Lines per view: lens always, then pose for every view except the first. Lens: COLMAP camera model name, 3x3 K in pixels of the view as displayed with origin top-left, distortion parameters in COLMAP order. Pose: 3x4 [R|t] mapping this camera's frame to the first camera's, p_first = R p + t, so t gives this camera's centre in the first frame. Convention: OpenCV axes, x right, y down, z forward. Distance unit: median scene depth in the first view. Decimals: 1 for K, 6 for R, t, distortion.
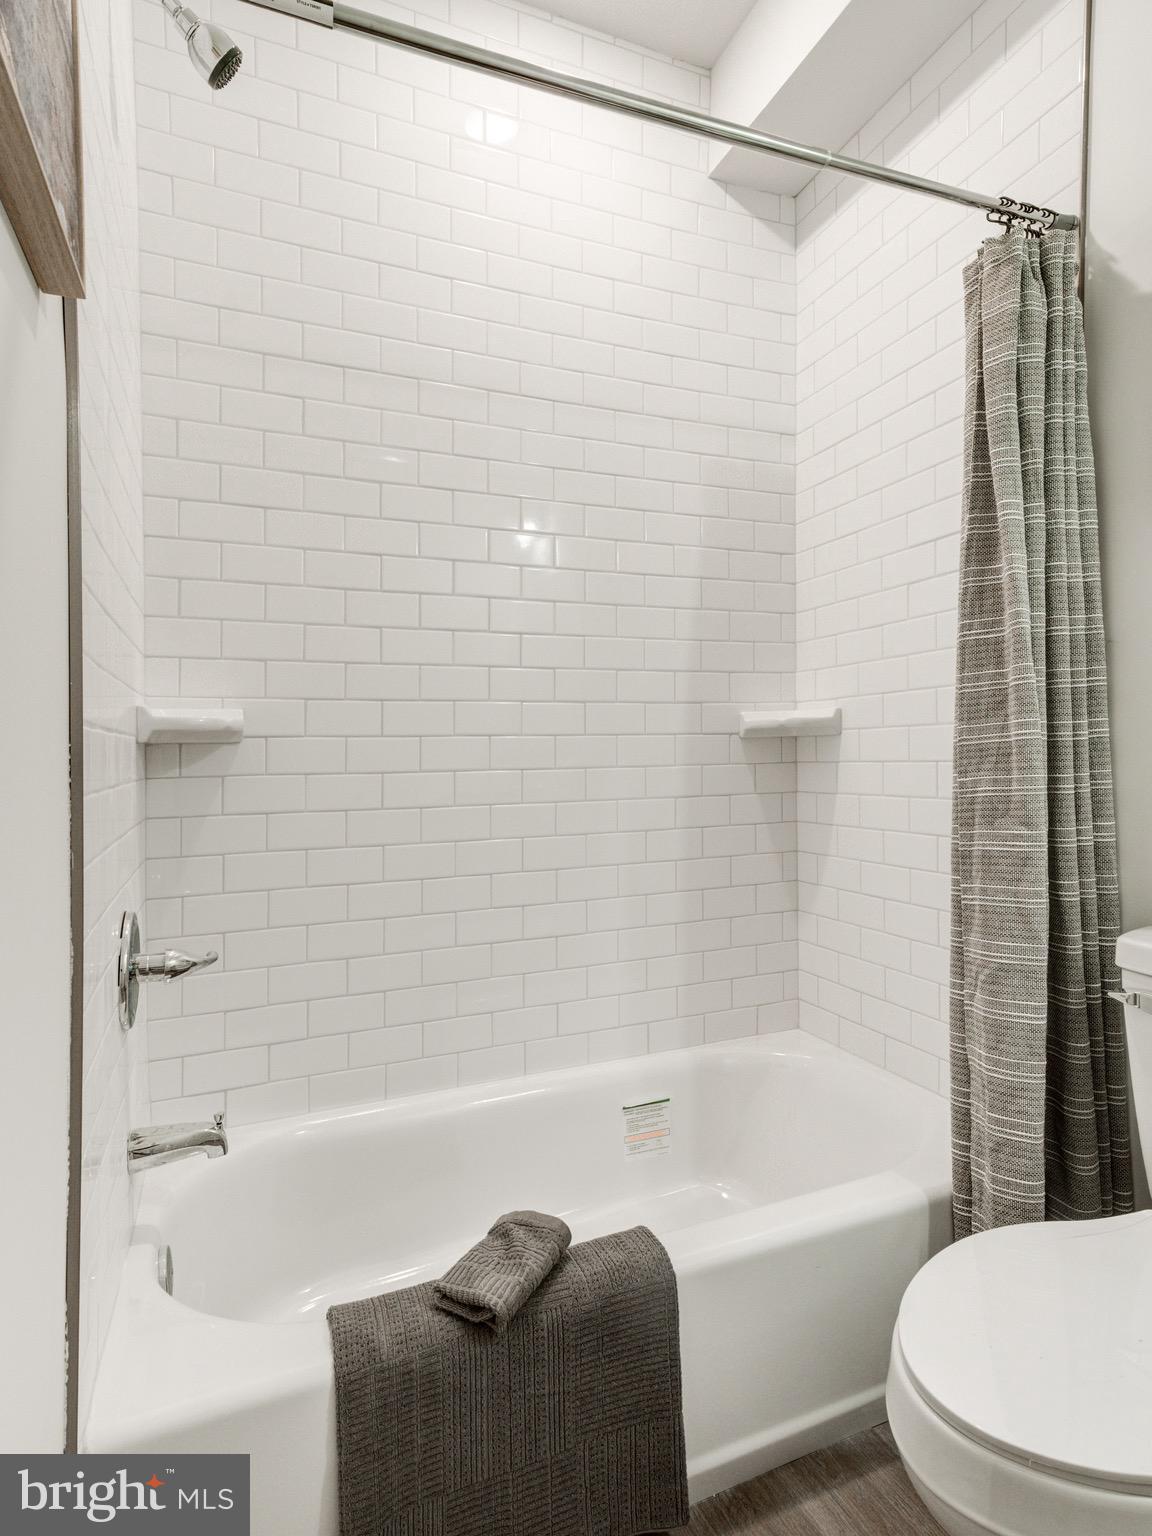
lens RADIAL K [[831.4, 0, 581.2], [0, 831.4, 783.0], [0, 0, 1]] dist [0.003614, 0.011743]
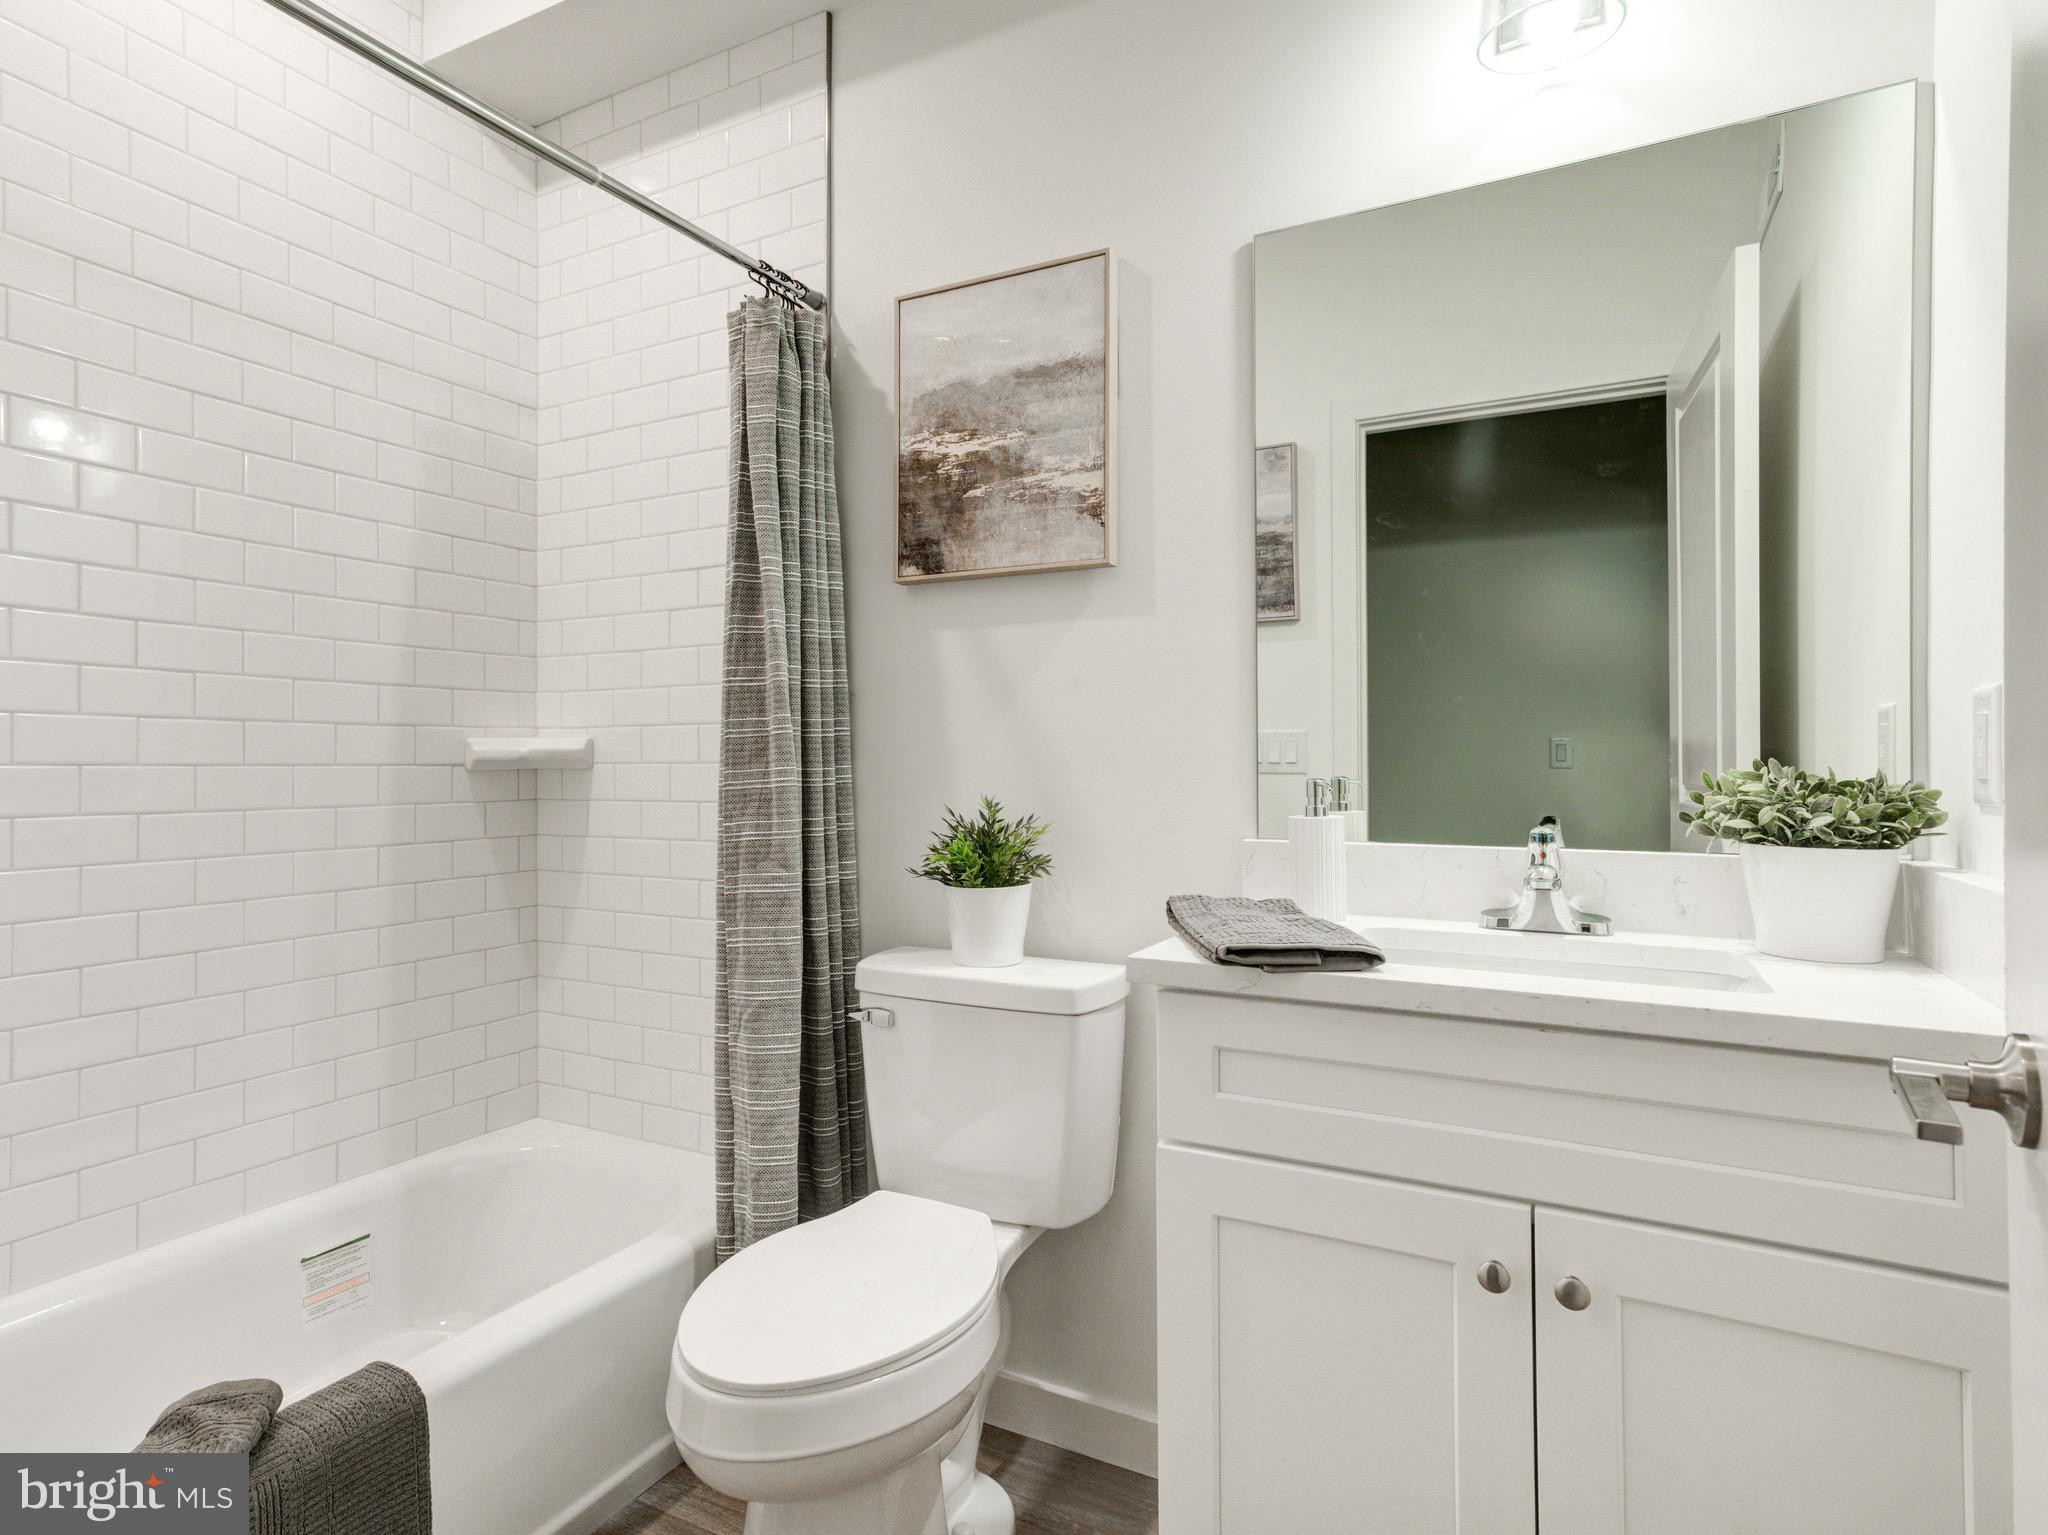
lens RADIAL K [[1108.5, 0, 1019.3], [0, 1108.5, 767.2], [0, 0, 1]] dist [0.003614, 0.011743]
pose [[0.759829, 0.020333, 0.649805, -0.143036], [0.003437, 0.999371, -0.035290, -0.023261], [-0.650114, 0.029047, 0.759281, -0.243737]]
